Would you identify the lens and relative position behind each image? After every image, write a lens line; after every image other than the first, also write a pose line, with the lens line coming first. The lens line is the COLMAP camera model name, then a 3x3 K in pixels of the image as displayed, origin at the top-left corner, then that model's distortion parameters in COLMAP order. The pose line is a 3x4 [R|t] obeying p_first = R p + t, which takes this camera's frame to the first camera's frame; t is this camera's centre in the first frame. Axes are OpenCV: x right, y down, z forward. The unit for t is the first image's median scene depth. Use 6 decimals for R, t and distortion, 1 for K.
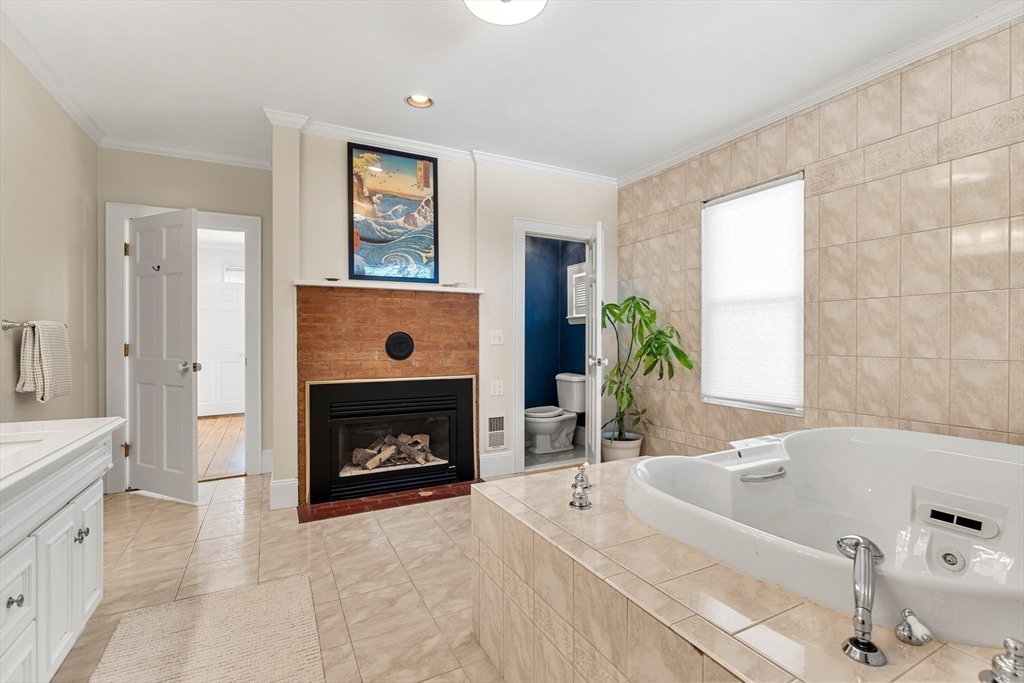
lens RADIAL K [[464.2, 0, 514.7], [0, 464.2, 341.2], [0, 0, 1]] dist [-0.004228, 0.000273]
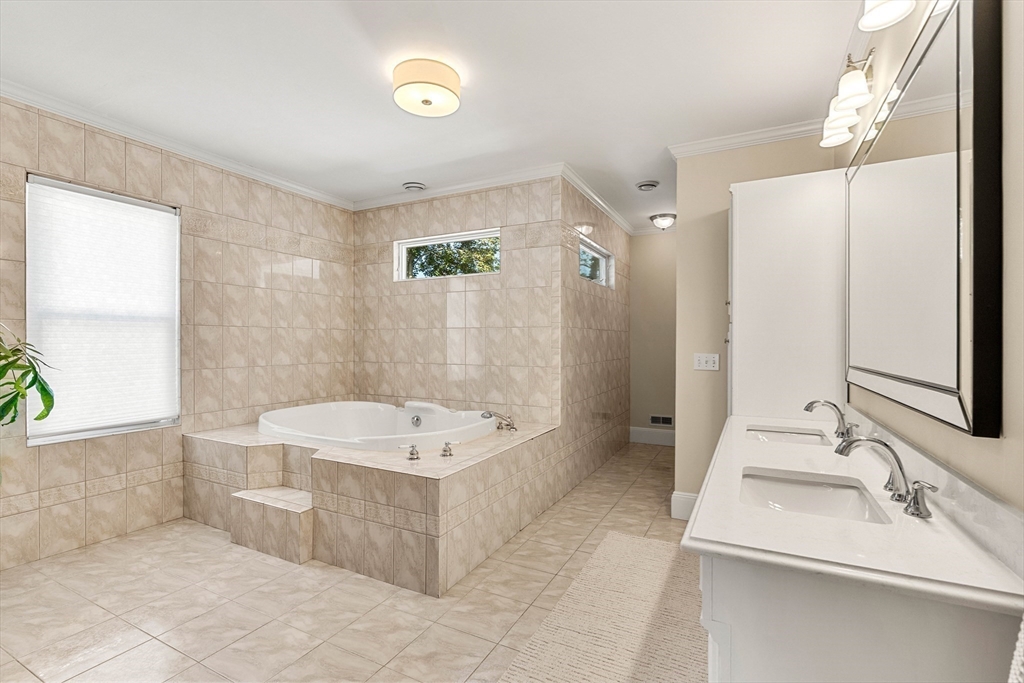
lens RADIAL K [[464.2, 0, 515.3], [0, 464.2, 344.0], [0, 0, 1]] dist [-0.004228, 0.000273]
pose [[-0.575933, -0.002860, 0.817492, -0.823176], [0.004122, 0.999971, 0.006403, -0.040970], [-0.817487, 0.007058, -0.575904, 1.033045]]
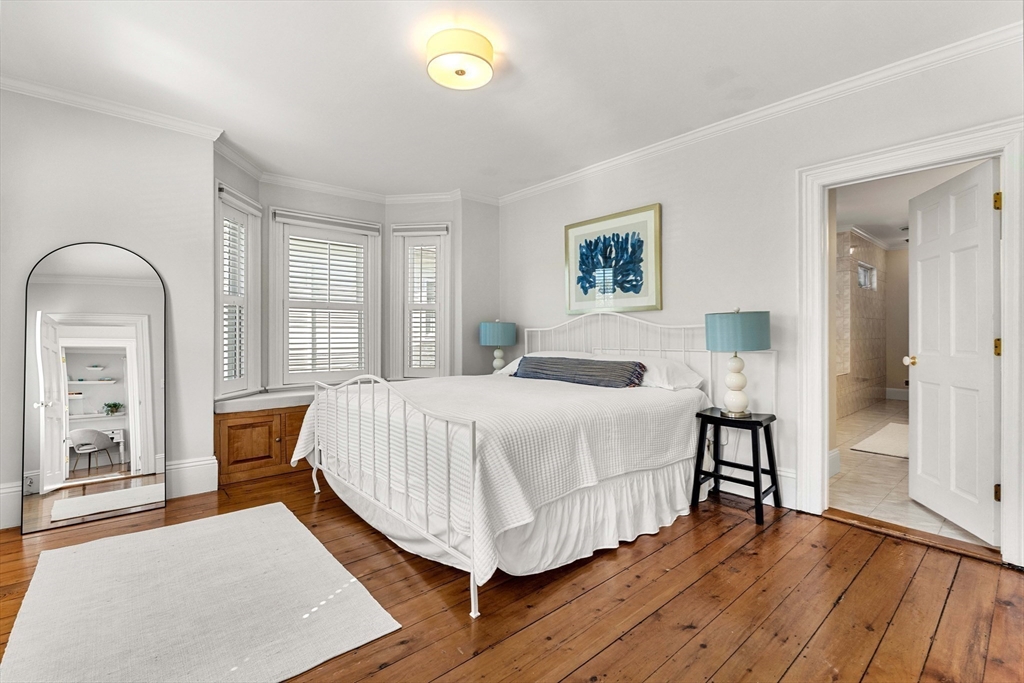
lens RADIAL K [[464.2, 0, 513.4], [0, 464.2, 337.7], [0, 0, 1]] dist [-0.004228, 0.000273]
pose [[-0.234061, -0.002717, 0.972218, -1.880314], [0.011357, 0.999920, 0.005528, -0.001161], [-0.972156, 0.012336, -0.234012, 2.656469]]
